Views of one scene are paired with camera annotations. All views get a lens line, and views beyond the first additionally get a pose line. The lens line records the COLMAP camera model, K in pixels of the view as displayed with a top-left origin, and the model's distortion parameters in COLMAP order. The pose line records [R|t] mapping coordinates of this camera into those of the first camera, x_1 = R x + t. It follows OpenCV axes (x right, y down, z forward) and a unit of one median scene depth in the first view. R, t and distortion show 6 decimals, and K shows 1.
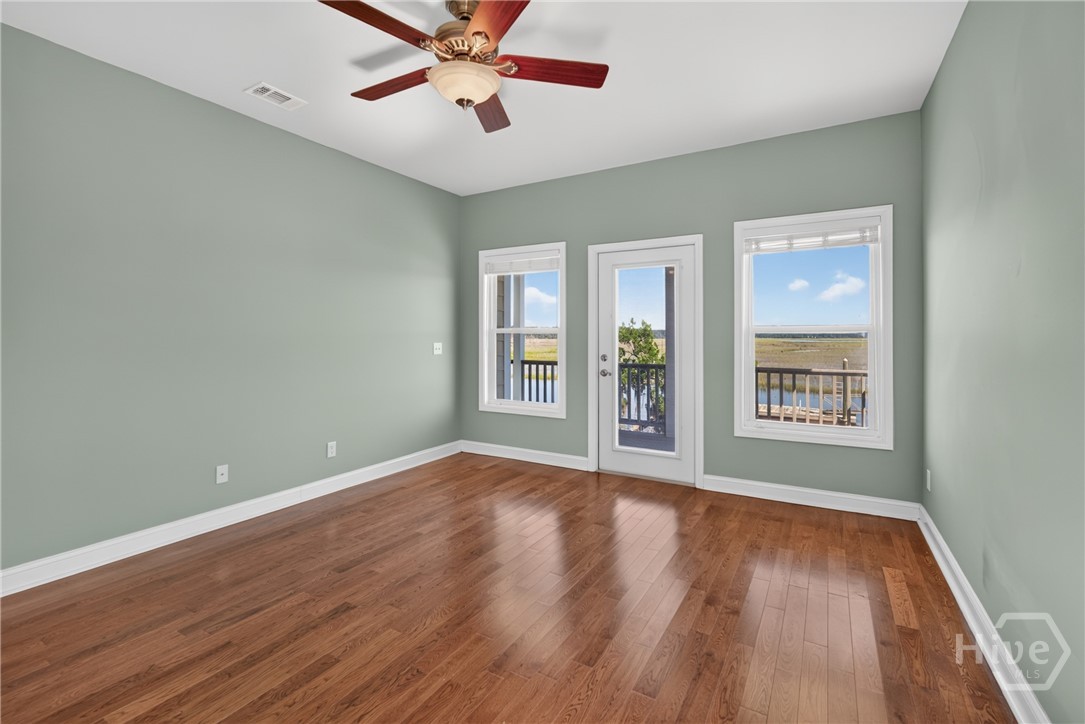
lens RADIAL K [[473.3, 0, 536.2], [0, 473.3, 326.5], [0, 0, 1]] dist [-0.010512, 0.003622]
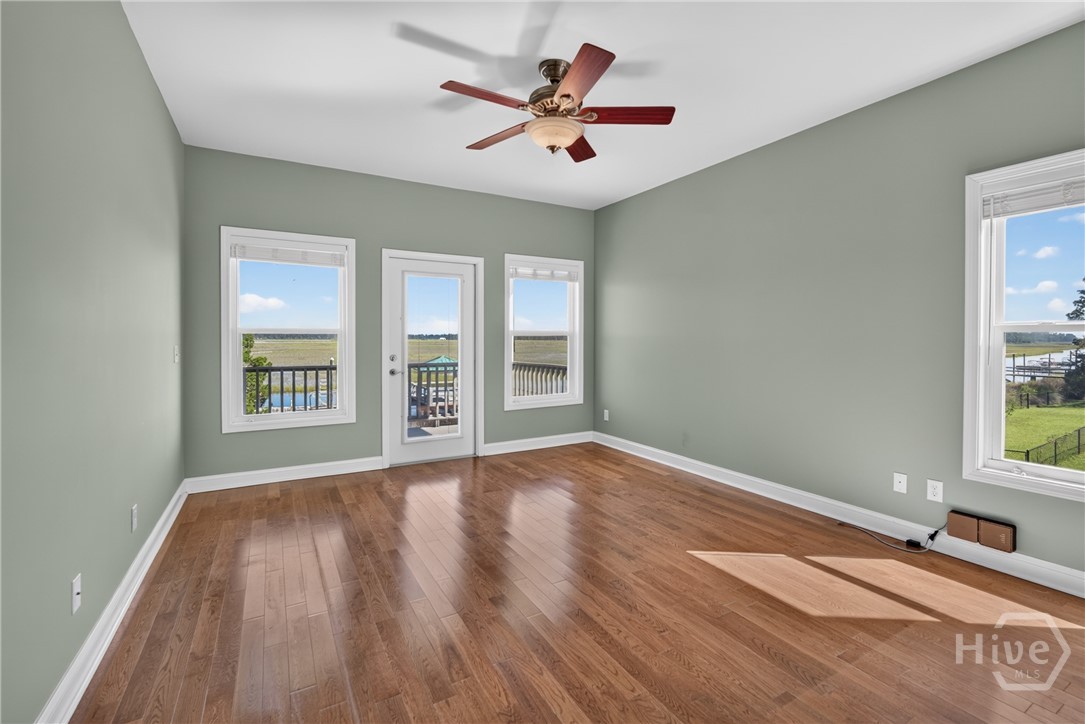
lens RADIAL K [[473.3, 0, 535.0], [0, 473.3, 342.4], [0, 0, 1]] dist [-0.010512, 0.003622]
pose [[0.504802, -0.008725, 0.863191, -0.651631], [-0.017798, 0.999631, 0.020512, 0.004256], [-0.863052, -0.025718, 0.504460, 0.219028]]
